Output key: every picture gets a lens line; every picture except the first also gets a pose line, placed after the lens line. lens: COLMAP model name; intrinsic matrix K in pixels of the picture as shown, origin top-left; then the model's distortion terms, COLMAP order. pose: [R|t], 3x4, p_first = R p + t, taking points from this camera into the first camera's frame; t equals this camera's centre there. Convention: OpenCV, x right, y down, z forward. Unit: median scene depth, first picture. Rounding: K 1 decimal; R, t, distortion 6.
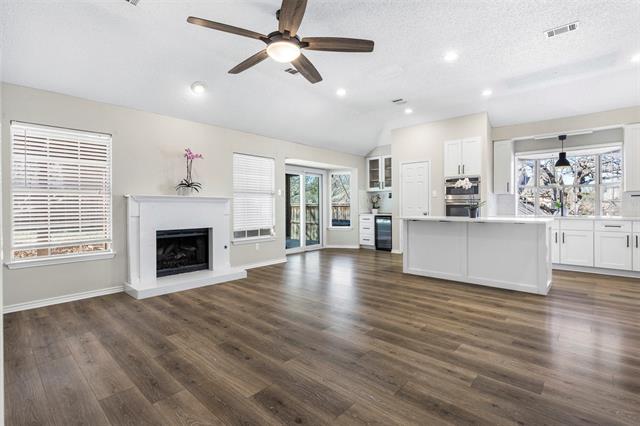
lens RADIAL K [[303.8, 0, 319.4], [0, 303.8, 206.3], [0, 0, 1]] dist [-0.005978, 0.001492]
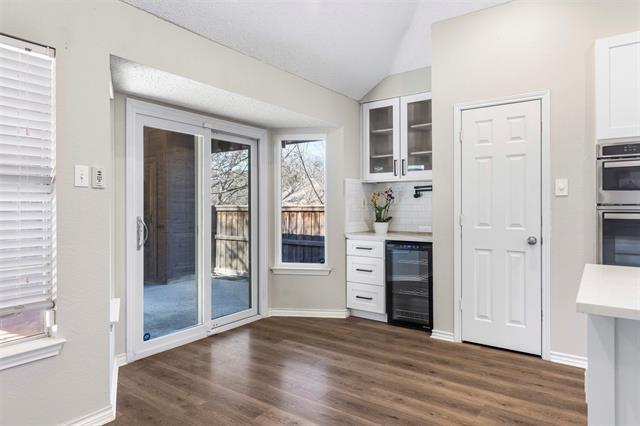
lens RADIAL K [[395.5, 0, 317.0], [0, 395.5, 207.6], [0, 0, 1]] dist [-0.006187, -0.000208]
pose [[0.994119, 0.001588, 0.108283, 0.038468], [-0.001738, 0.999998, 0.001286, -0.016923], [-0.108280, -0.001466, 0.994119, 0.578160]]
